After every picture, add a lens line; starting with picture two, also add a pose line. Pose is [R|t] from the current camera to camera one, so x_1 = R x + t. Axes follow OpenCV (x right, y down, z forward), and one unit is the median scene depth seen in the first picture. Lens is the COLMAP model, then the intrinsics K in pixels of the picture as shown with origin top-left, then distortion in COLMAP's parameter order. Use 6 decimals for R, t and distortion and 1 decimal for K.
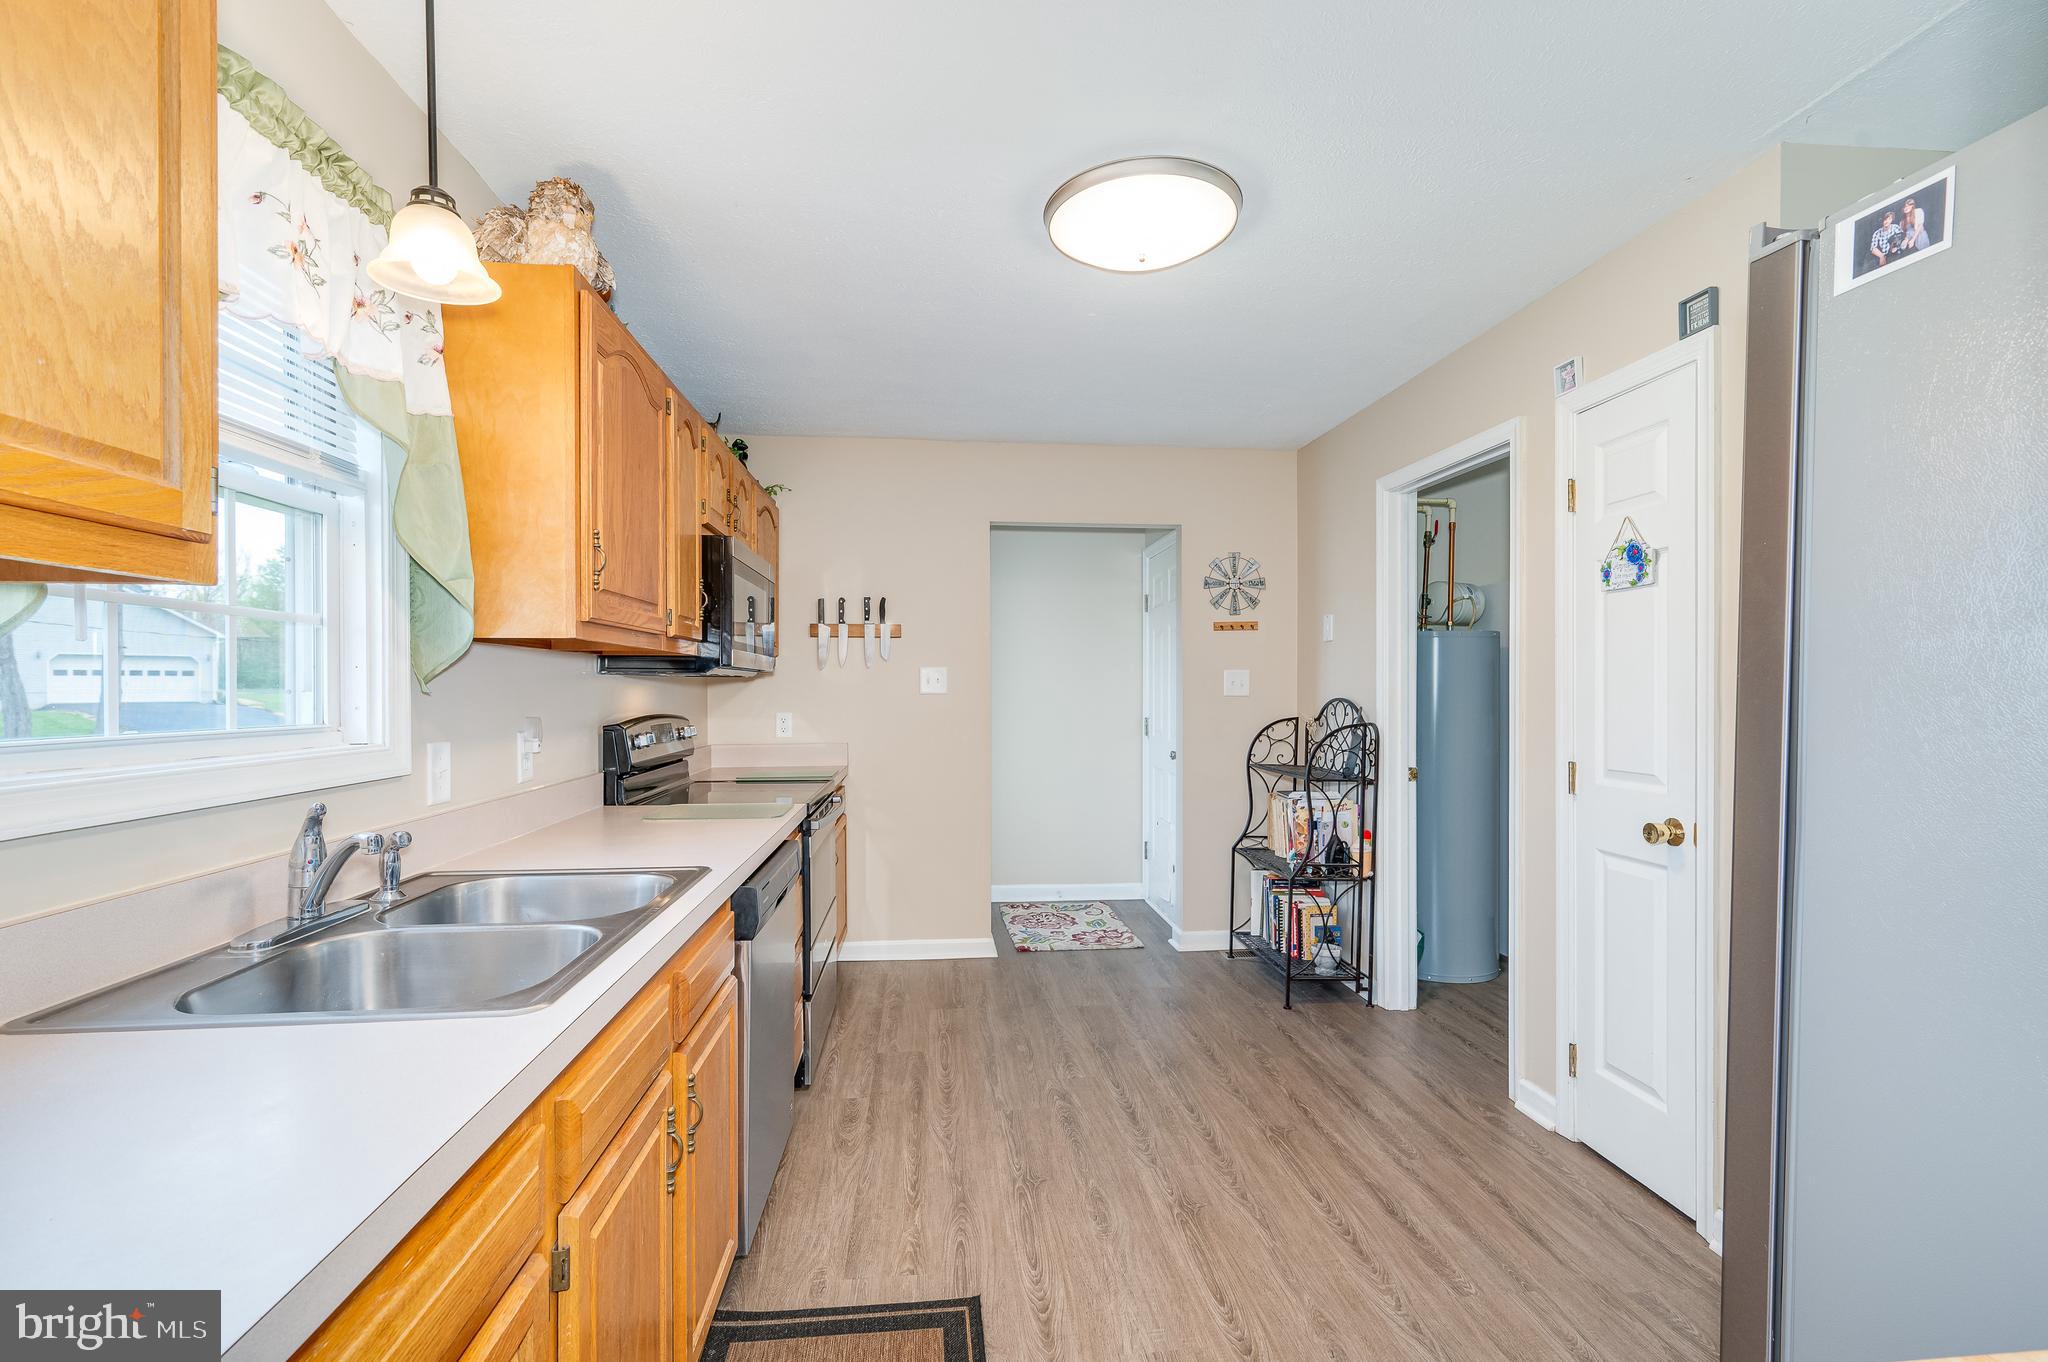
lens RADIAL K [[892.1, 0, 1024.9], [0, 892.1, 693.1], [0, 0, 1]] dist [-0.004489, 0.000030]
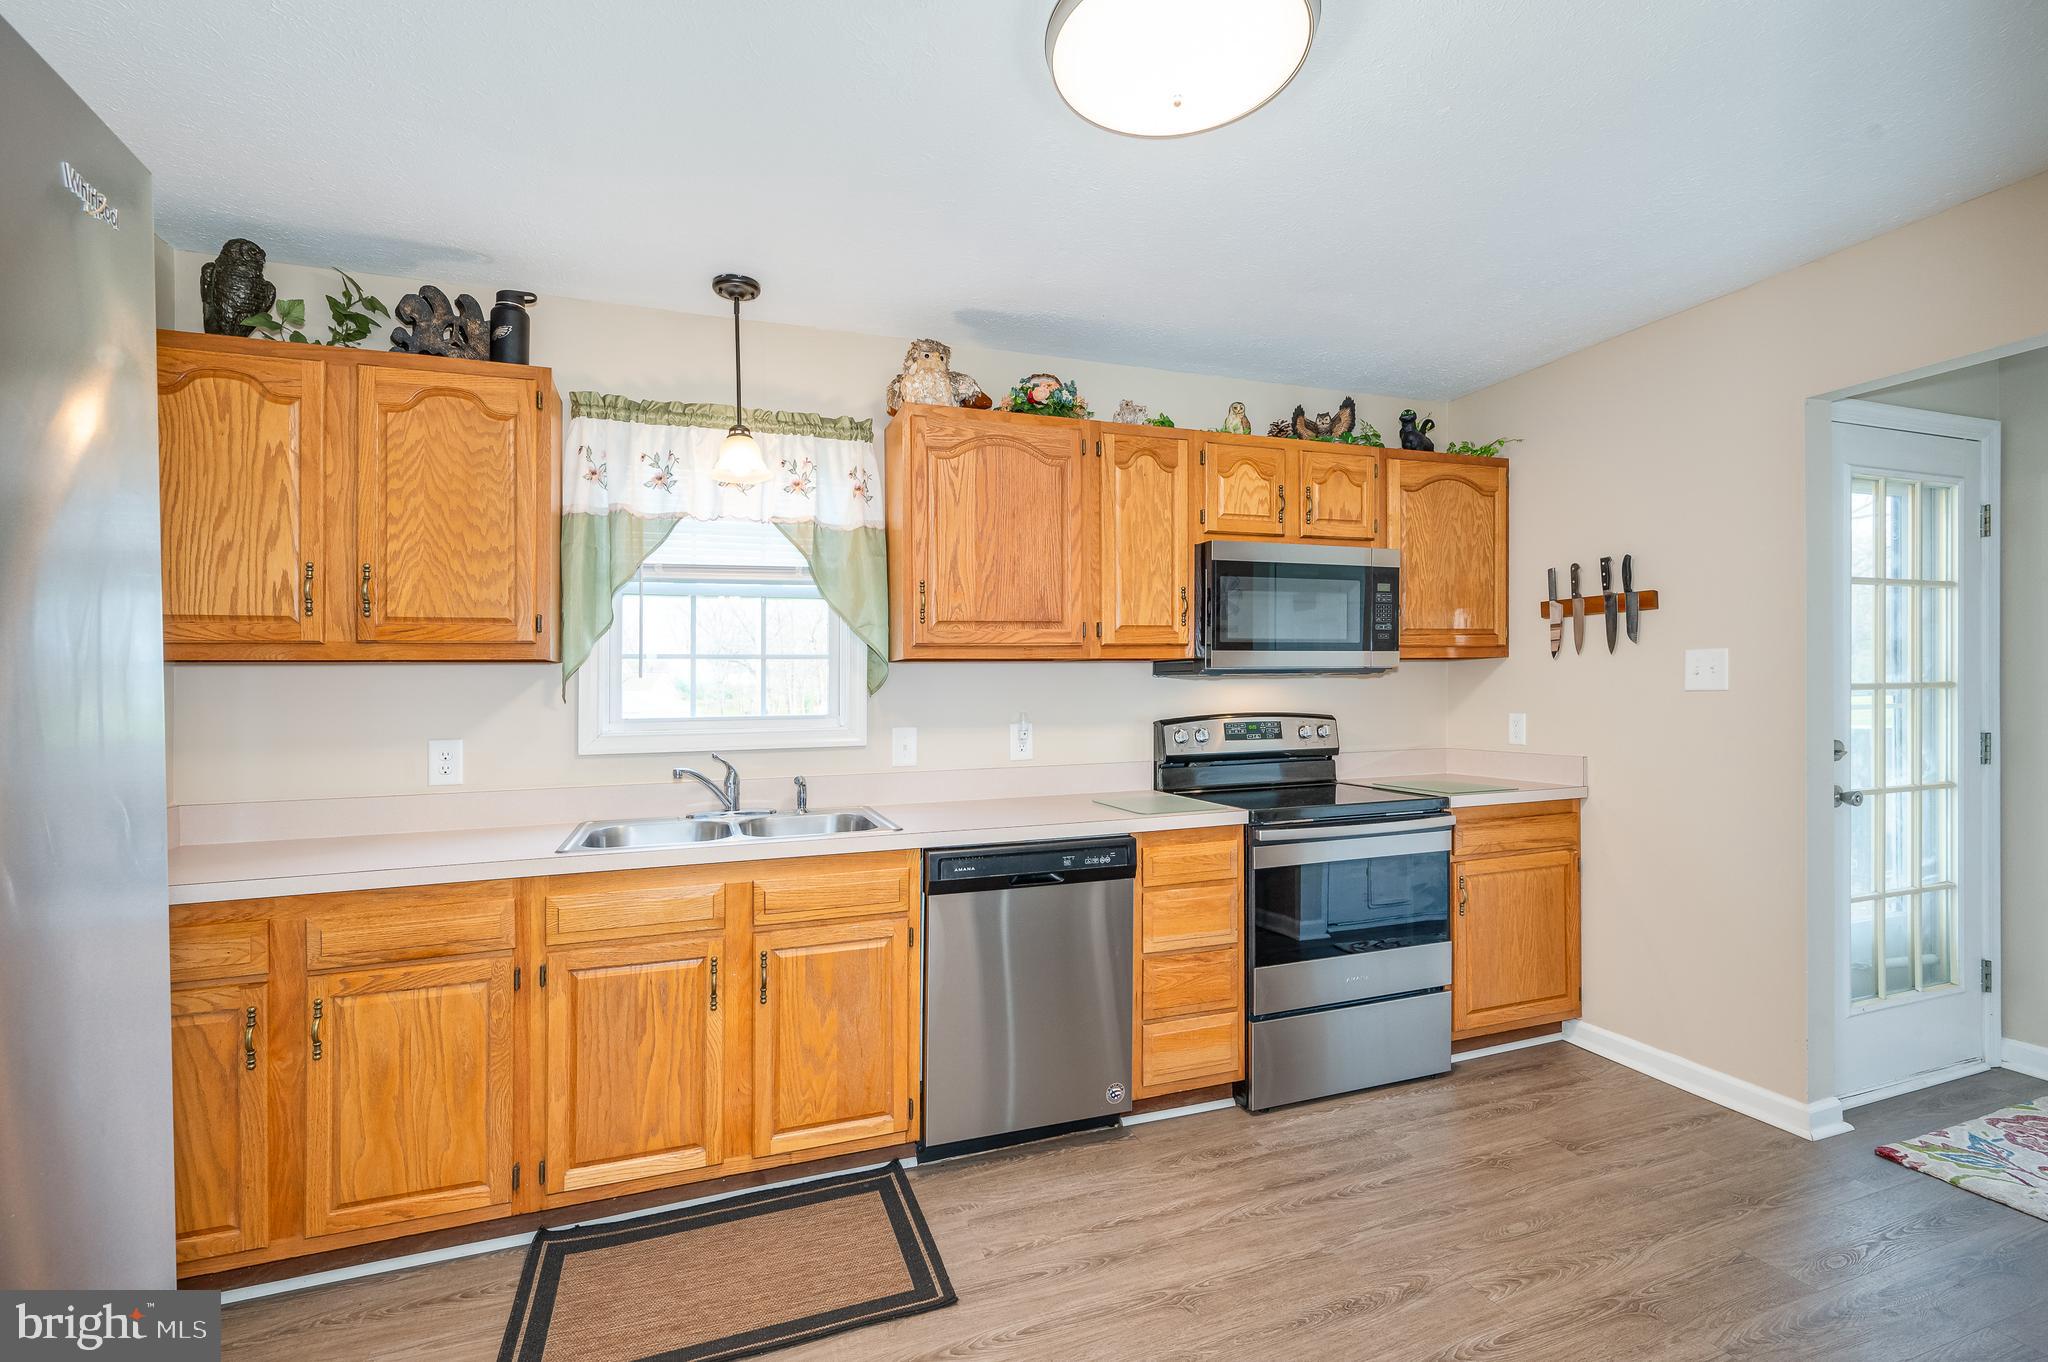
lens RADIAL K [[892.1, 0, 1010.5], [0, 892.1, 679.4], [0, 0, 1]] dist [-0.004489, 0.000030]
pose [[0.250033, -0.011166, -0.968173, 0.539997], [0.008292, 0.999922, -0.009391, -0.007561], [0.968202, -0.005680, 0.250106, 0.462785]]
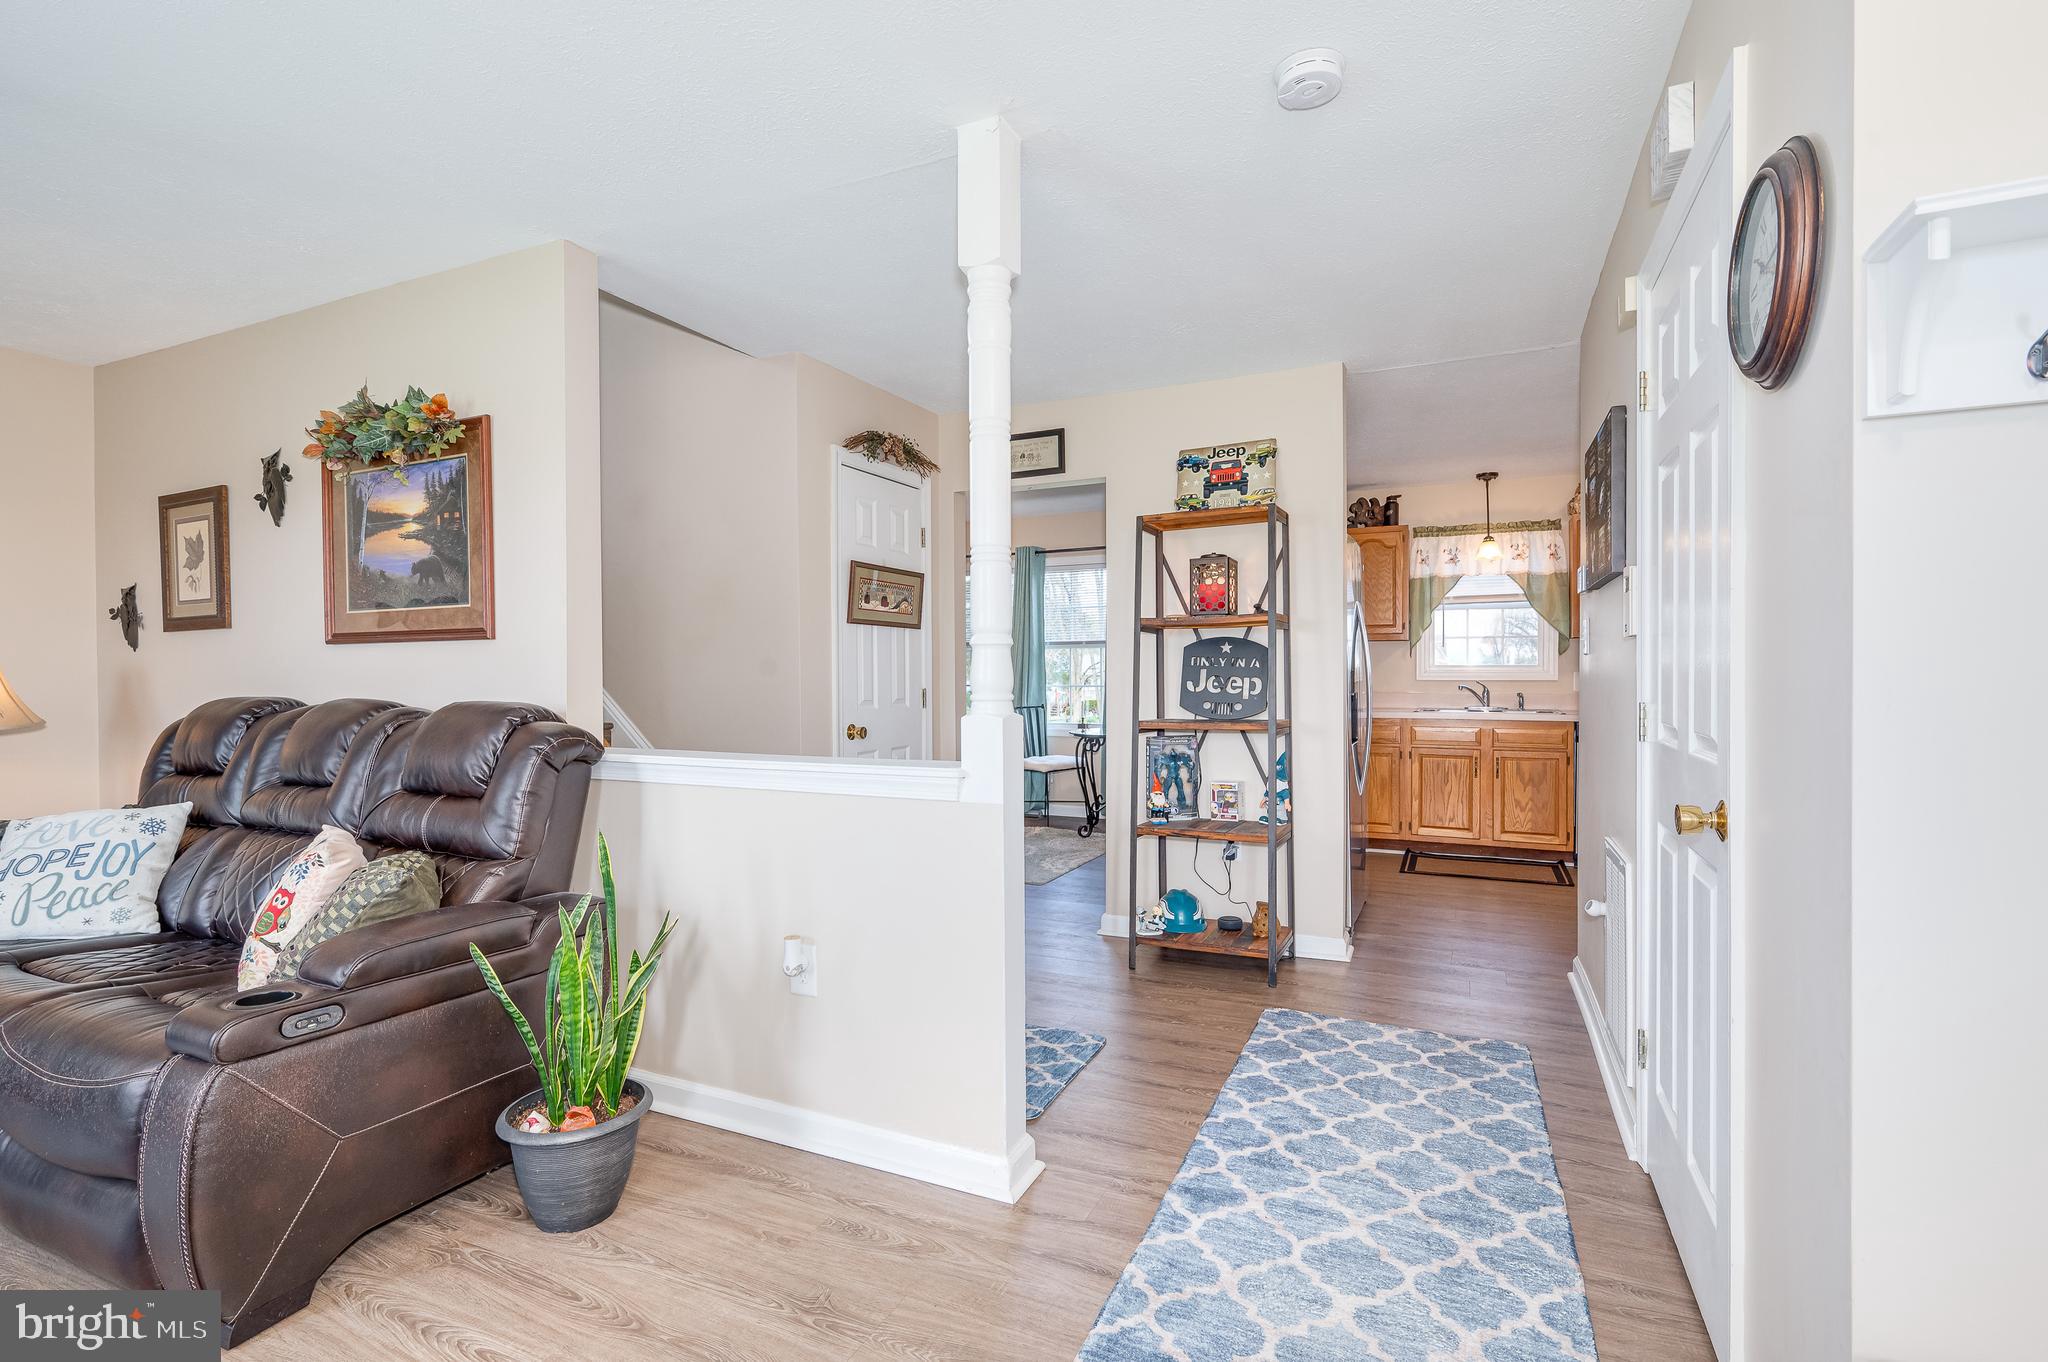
lens RADIAL K [[892.1, 0, 1022.3], [0, 892.1, 664.0], [0, 0, 1]] dist [-0.004489, 0.000030]
pose [[-0.523041, -0.001187, -0.852306, 1.767313], [0.002863, 0.999991, -0.003150, 0.020010], [0.852303, -0.004088, -0.523033, 0.568181]]
